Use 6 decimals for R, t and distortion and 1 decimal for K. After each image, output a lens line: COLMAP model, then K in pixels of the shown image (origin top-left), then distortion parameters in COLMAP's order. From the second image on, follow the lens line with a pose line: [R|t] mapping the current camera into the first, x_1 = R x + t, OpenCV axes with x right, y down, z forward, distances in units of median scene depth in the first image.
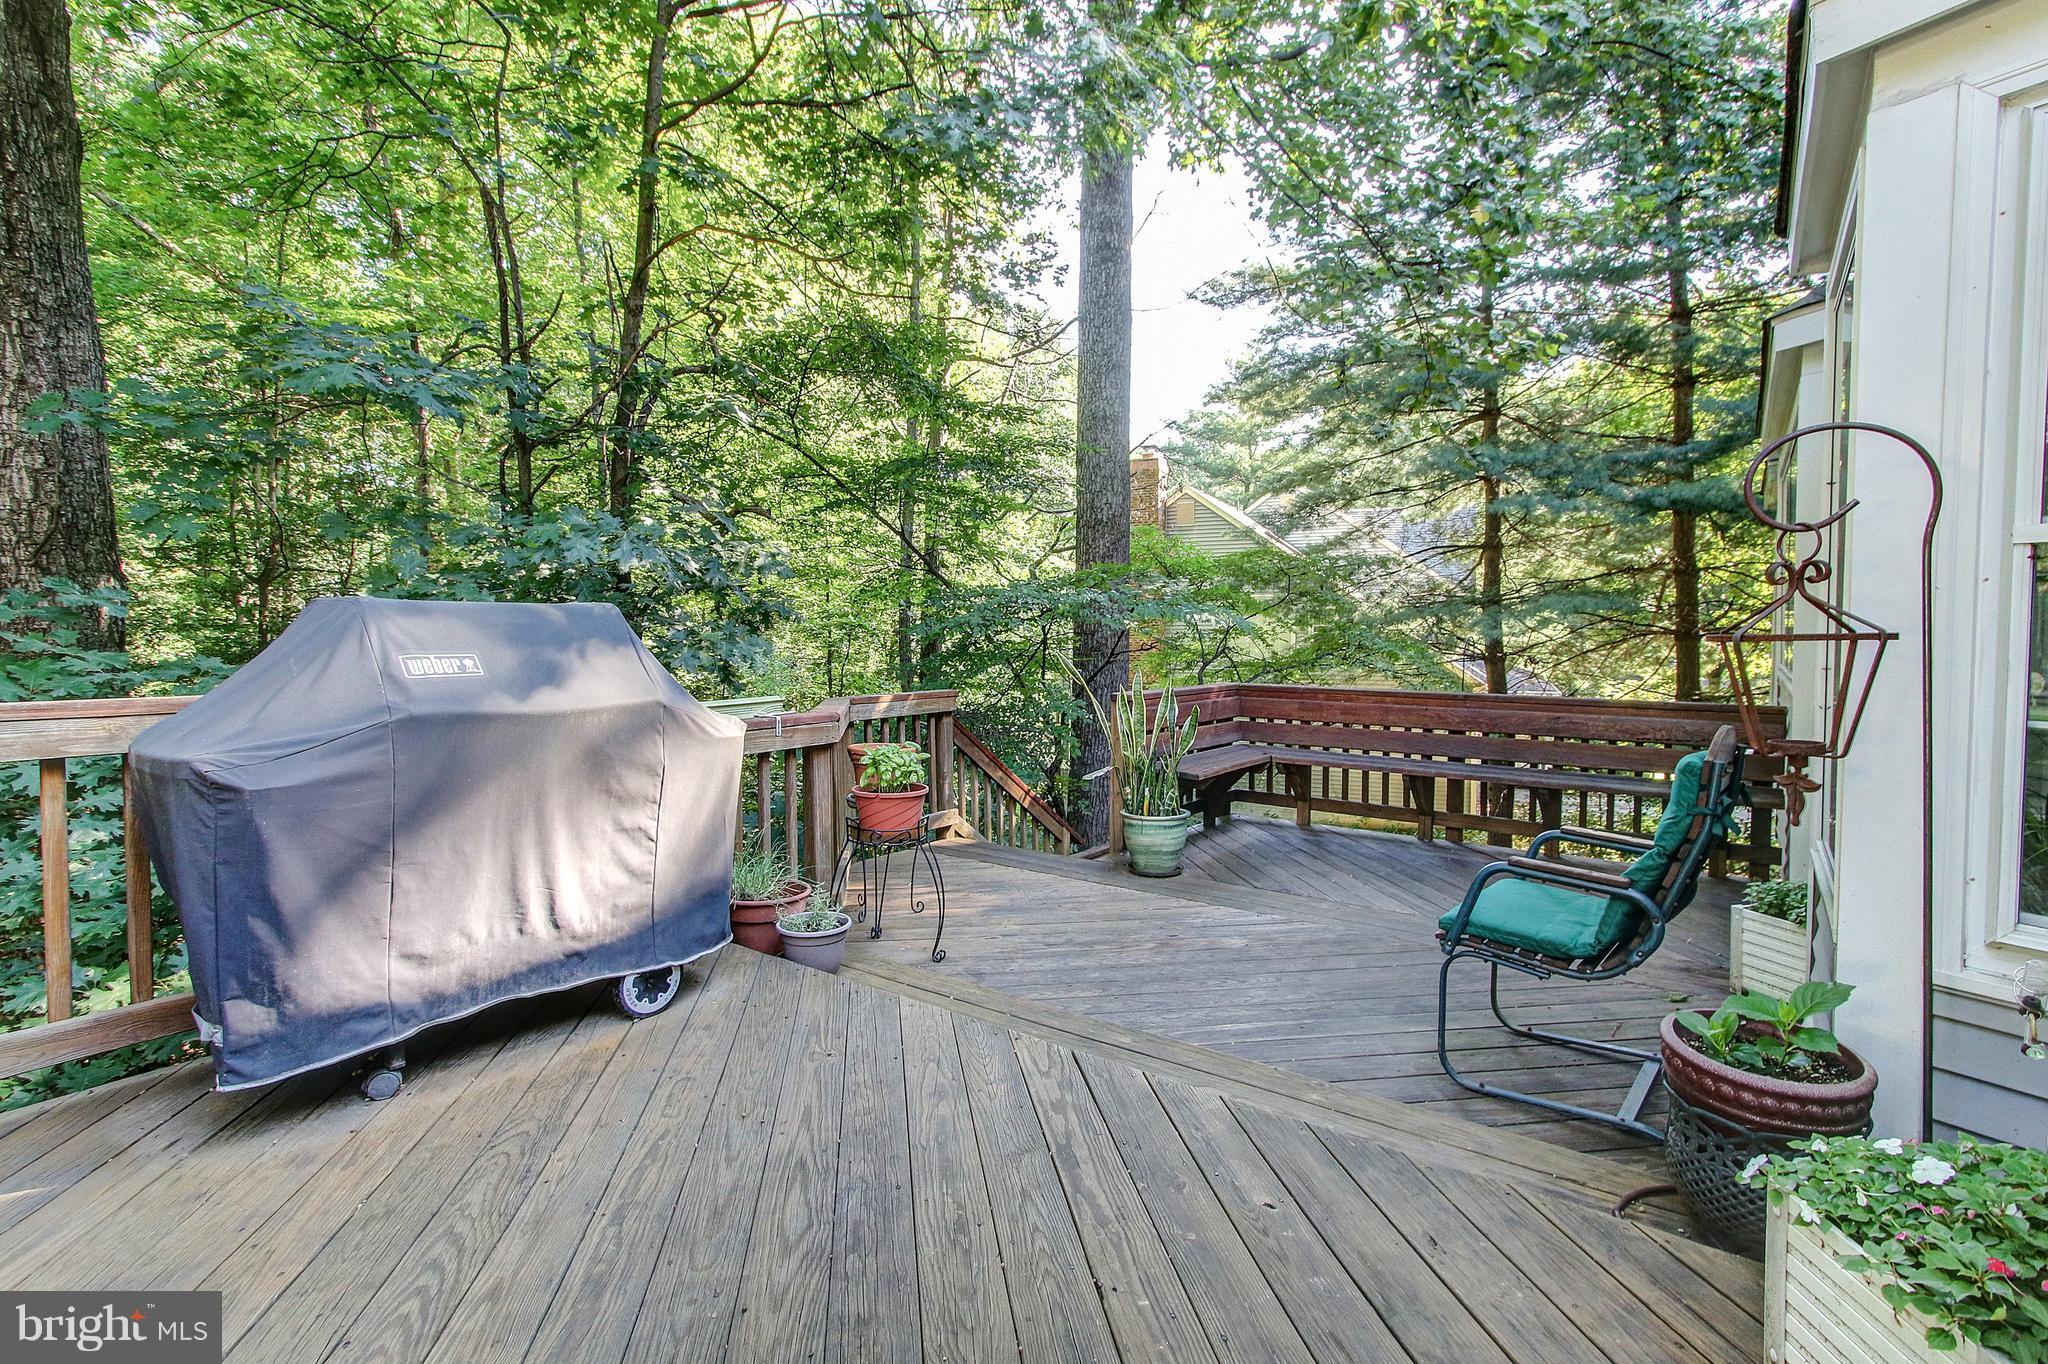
lens RADIAL K [[966.6, 0, 1025.0], [0, 966.6, 674.8], [0, 0, 1]] dist [-0.016727, 0.003192]
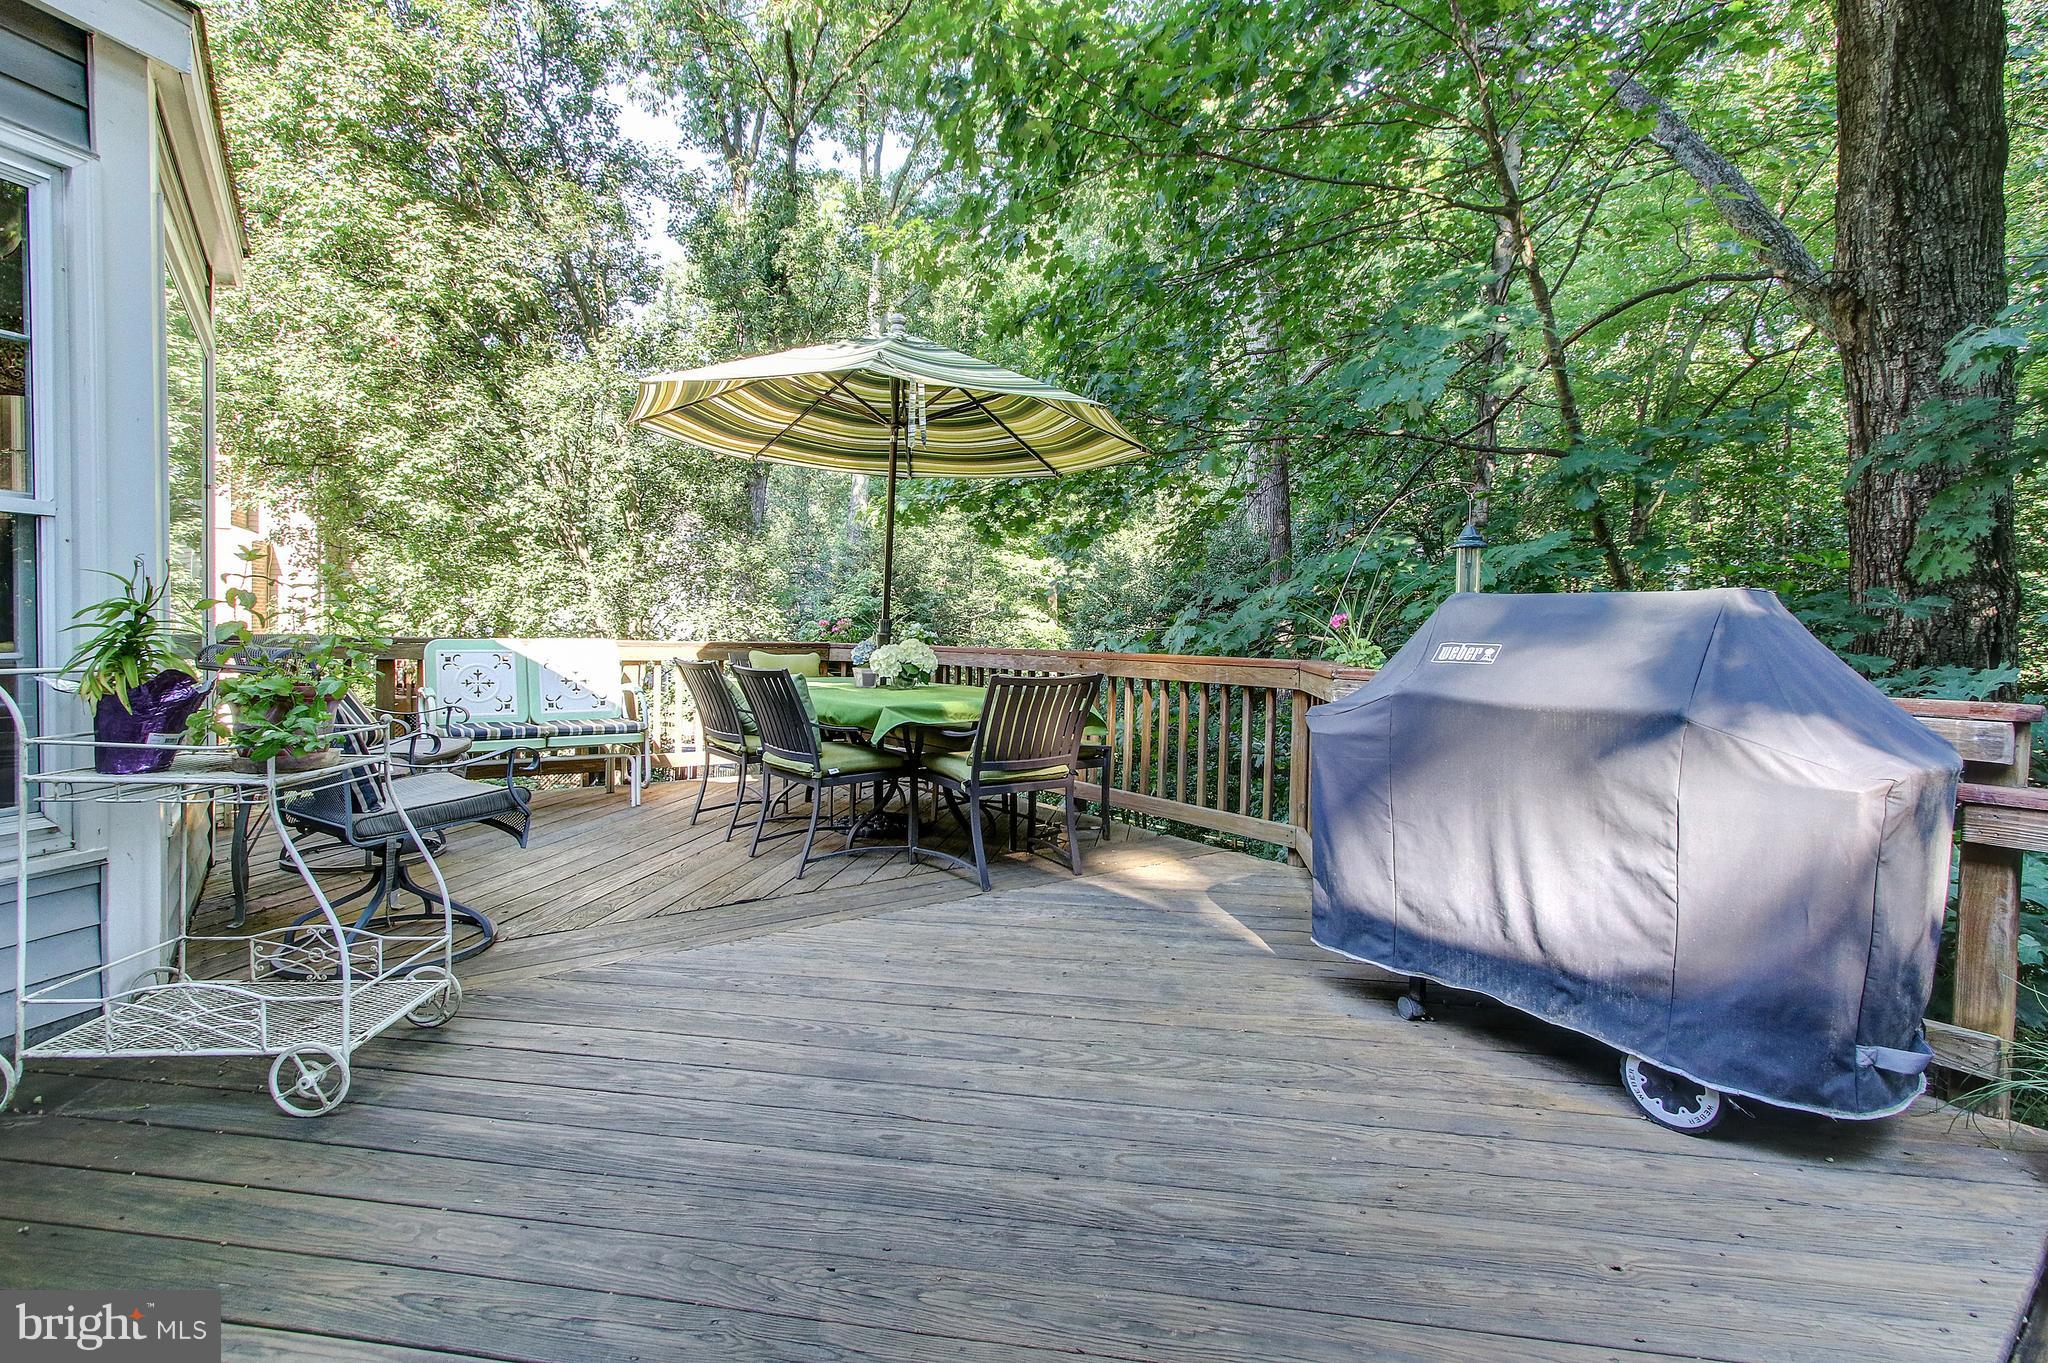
lens RADIAL K [[966.6, 0, 1050.0], [0, 966.6, 667.1], [0, 0, 1]] dist [-0.016727, 0.003192]
pose [[-0.286359, 0.030224, -0.957646, 0.493358], [-0.067116, 0.996414, 0.051517, -0.016662], [0.955769, 0.079026, -0.283303, 0.760188]]
